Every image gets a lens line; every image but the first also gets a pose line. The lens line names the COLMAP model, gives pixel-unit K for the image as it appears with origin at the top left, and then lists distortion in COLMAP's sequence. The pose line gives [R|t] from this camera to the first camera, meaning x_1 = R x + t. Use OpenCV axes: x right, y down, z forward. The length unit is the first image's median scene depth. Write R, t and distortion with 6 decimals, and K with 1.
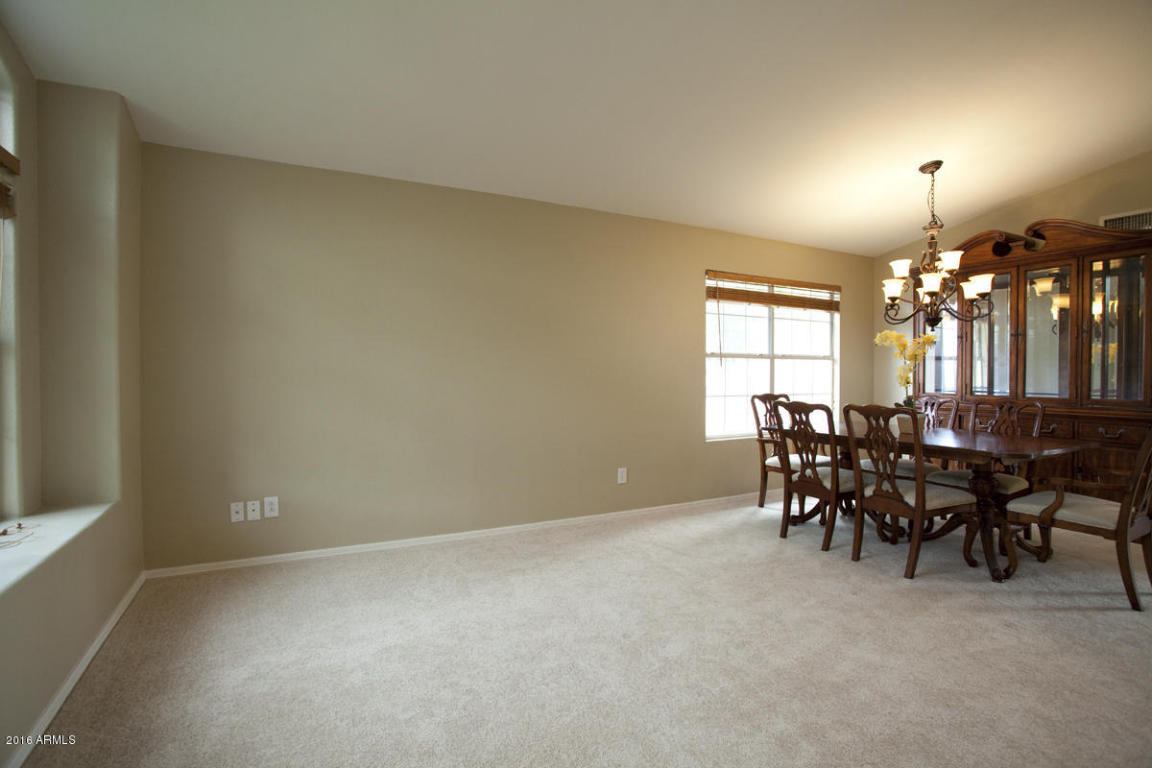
lens RADIAL K [[597.2, 0, 551.1], [0, 597.2, 374.7], [0, 0, 1]] dist [-0.073288, 0.043776]
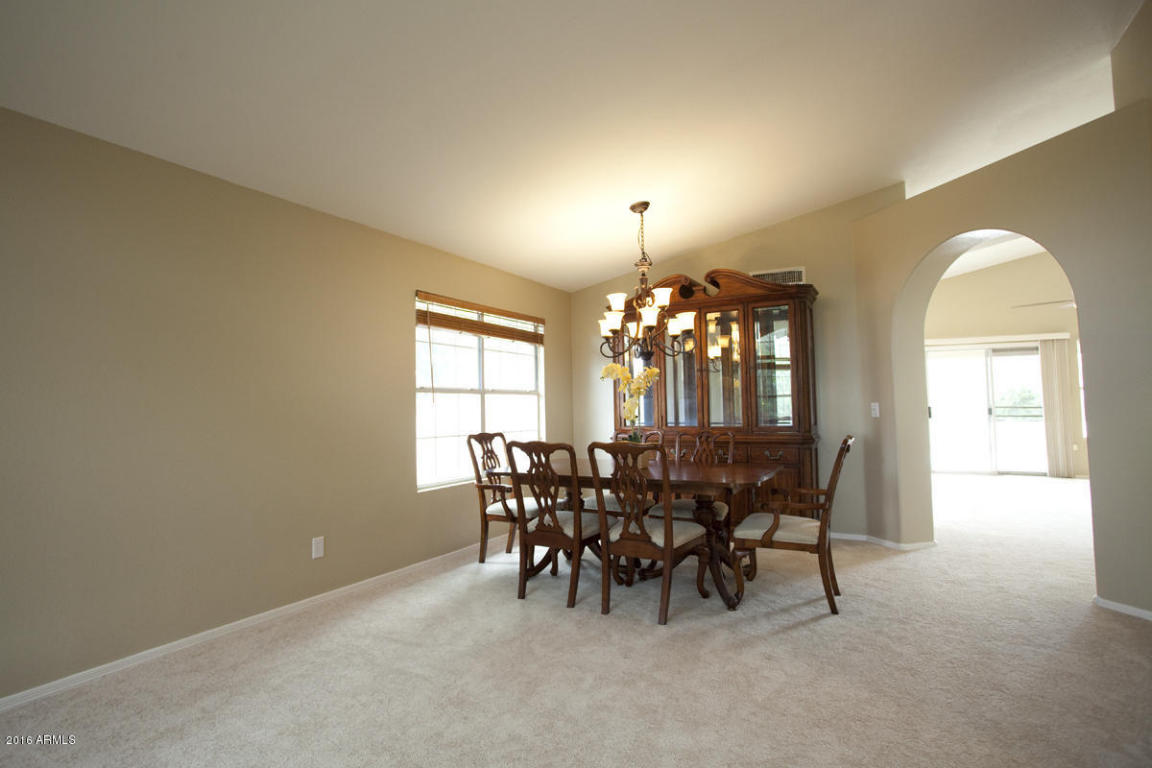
lens RADIAL K [[597.2, 0, 551.1], [0, 597.2, 374.7], [0, 0, 1]] dist [-0.073288, 0.043776]
pose [[0.835579, 0.013260, 0.549211, -0.056182], [0.021028, 0.998204, -0.056093, -0.003467], [-0.548968, 0.058420, 0.833799, 0.235995]]
